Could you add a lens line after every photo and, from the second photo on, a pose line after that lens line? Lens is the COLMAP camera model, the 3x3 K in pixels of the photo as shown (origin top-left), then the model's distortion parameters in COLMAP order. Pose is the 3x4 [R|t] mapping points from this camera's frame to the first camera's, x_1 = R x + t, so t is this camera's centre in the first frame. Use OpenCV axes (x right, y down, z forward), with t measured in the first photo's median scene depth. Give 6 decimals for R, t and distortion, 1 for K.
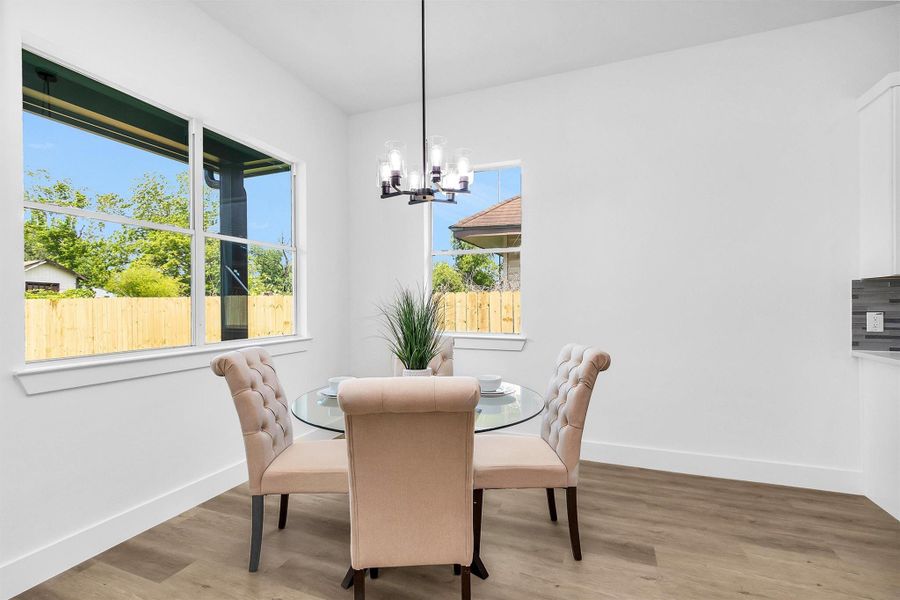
lens RADIAL K [[416.3, 0, 451.0], [0, 416.3, 300.7], [0, 0, 1]] dist [0.009652, -0.004316]
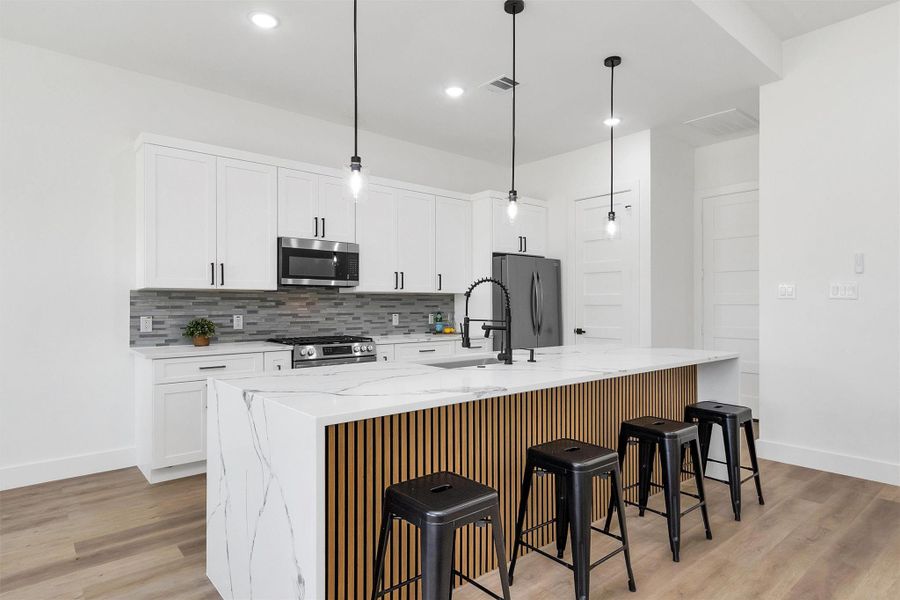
lens RADIAL K [[501.6, 0, 442.7], [0, 501.6, 299.7], [0, 0, 1]] dist [0.014181, 0.000179]
pose [[0.481157, 0.014422, 0.876516, 0.112252], [-0.009949, 0.999890, -0.010991, -0.014716], [-0.876578, -0.003432, 0.481247, -0.509498]]
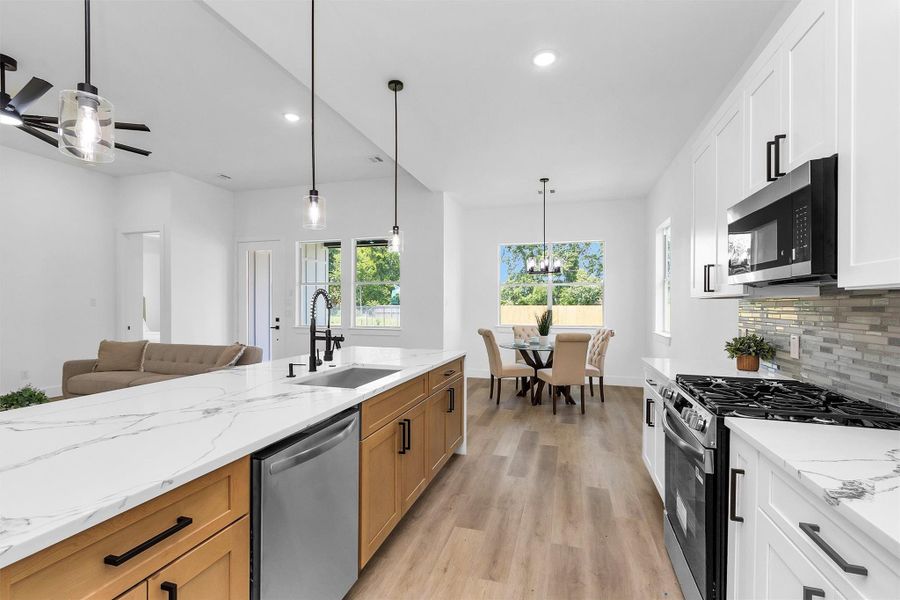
lens RADIAL K [[416.3, 0, 441.8], [0, 416.3, 307.9], [0, 0, 1]] dist [0.009652, -0.004316]
pose [[0.065780, 0.011941, -0.997763, 2.073963], [0.004201, 0.999916, 0.012244, -0.046379], [0.997825, -0.004997, 0.065724, 0.106566]]
